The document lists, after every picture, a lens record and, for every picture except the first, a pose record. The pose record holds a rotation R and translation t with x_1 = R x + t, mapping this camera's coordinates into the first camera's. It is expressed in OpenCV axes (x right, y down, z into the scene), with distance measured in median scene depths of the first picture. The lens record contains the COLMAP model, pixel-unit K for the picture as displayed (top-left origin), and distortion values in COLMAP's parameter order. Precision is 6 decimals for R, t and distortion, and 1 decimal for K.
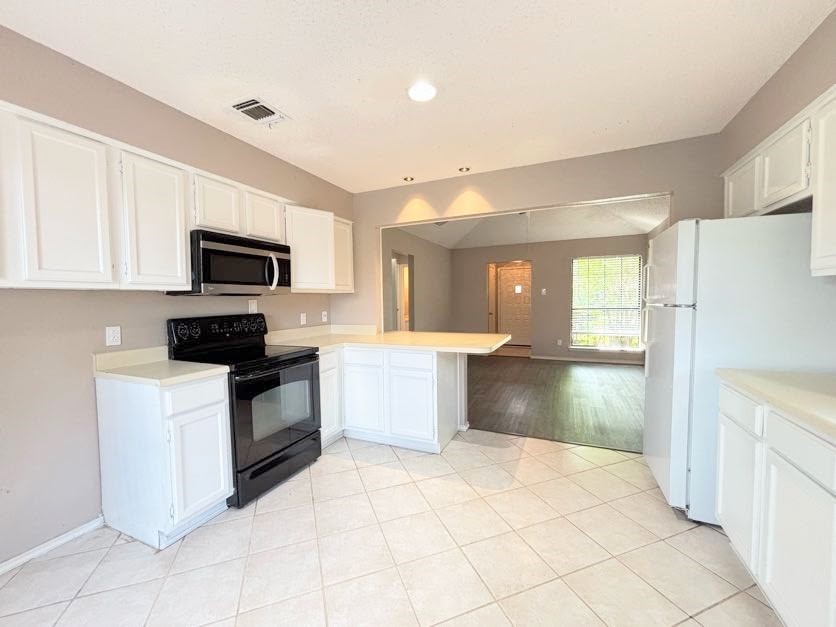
lens RADIAL K [[339.2, 0, 415.8], [0, 339.2, 311.8], [0, 0, 1]] dist [-0.002781, 0.002233]
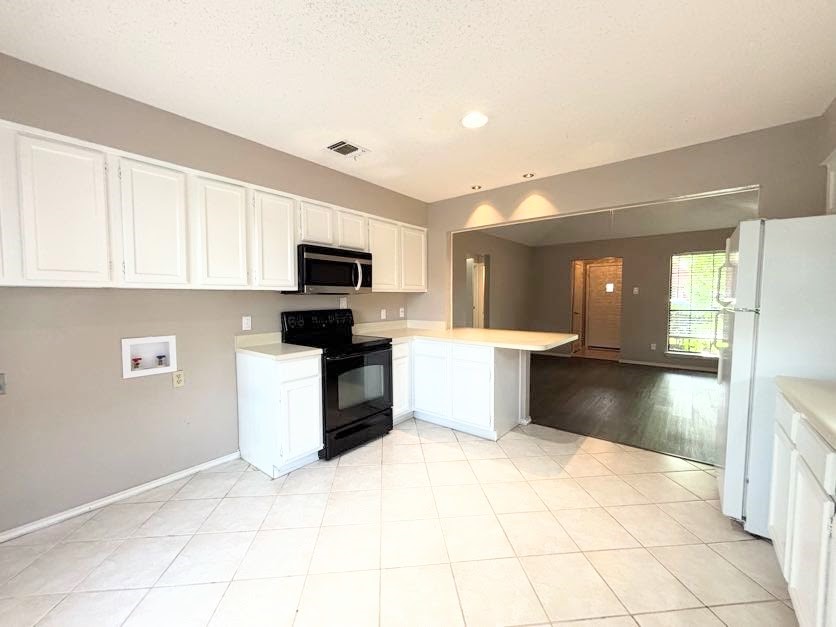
lens RADIAL K [[339.2, 0, 415.8], [0, 339.2, 311.6], [0, 0, 1]] dist [-0.002781, 0.002233]
pose [[0.966033, 0.021719, -0.257505, 0.113089], [-0.019325, 0.999743, 0.011825, -0.005432], [0.257696, -0.006447, 0.966205, -0.140989]]
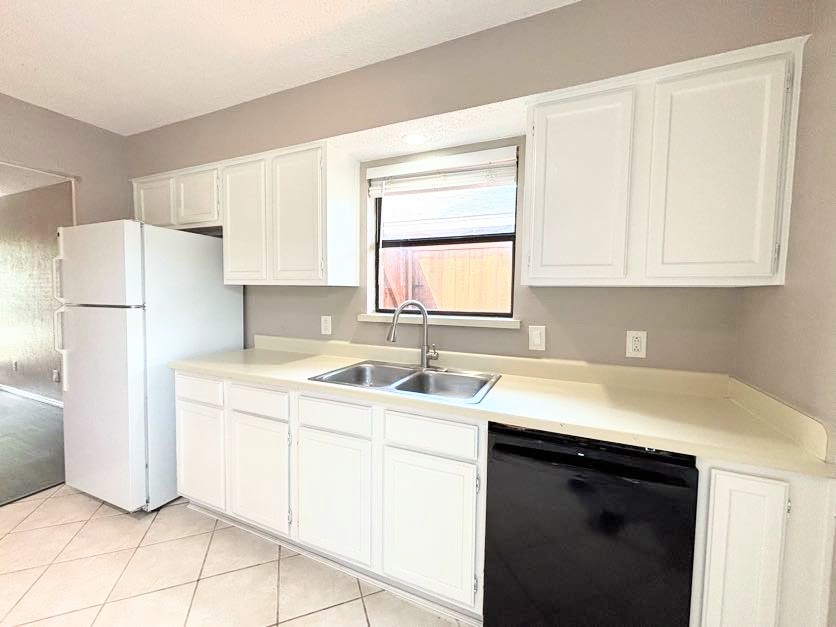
lens RADIAL K [[339.2, 0, 415.3], [0, 339.2, 313.4], [0, 0, 1]] dist [-0.002781, 0.002233]
pose [[-0.008418, -0.045403, 0.998933, -0.173555], [0.022135, 0.998715, 0.045580, -0.020602], [-0.999720, 0.022495, -0.007403, 0.149673]]
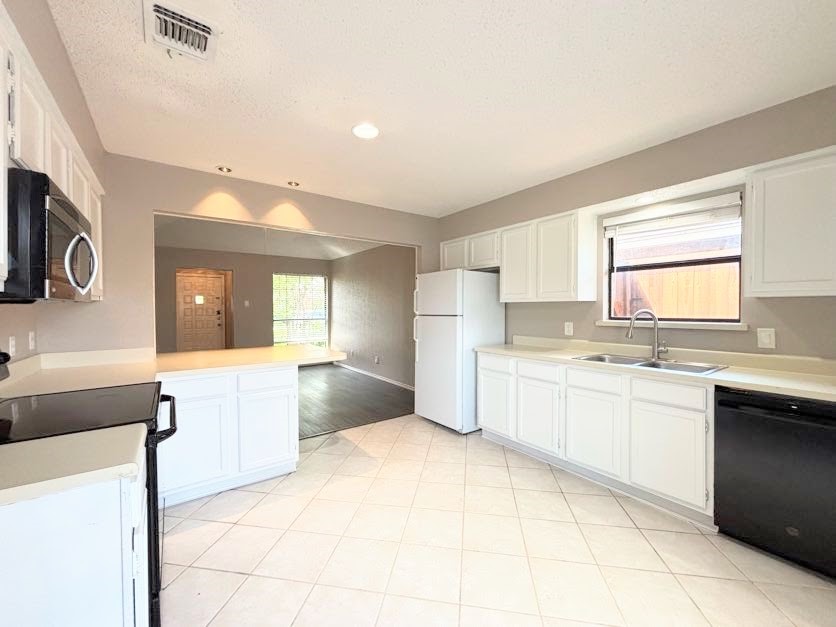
lens RADIAL K [[339.2, 0, 415.2], [0, 339.2, 311.9], [0, 0, 1]] dist [-0.002781, 0.002233]
pose [[0.496898, 0.001399, 0.867808, -0.735901], [0.028038, 0.999451, -0.017666, -0.010544], [-0.867356, 0.033110, 0.496586, 0.252917]]
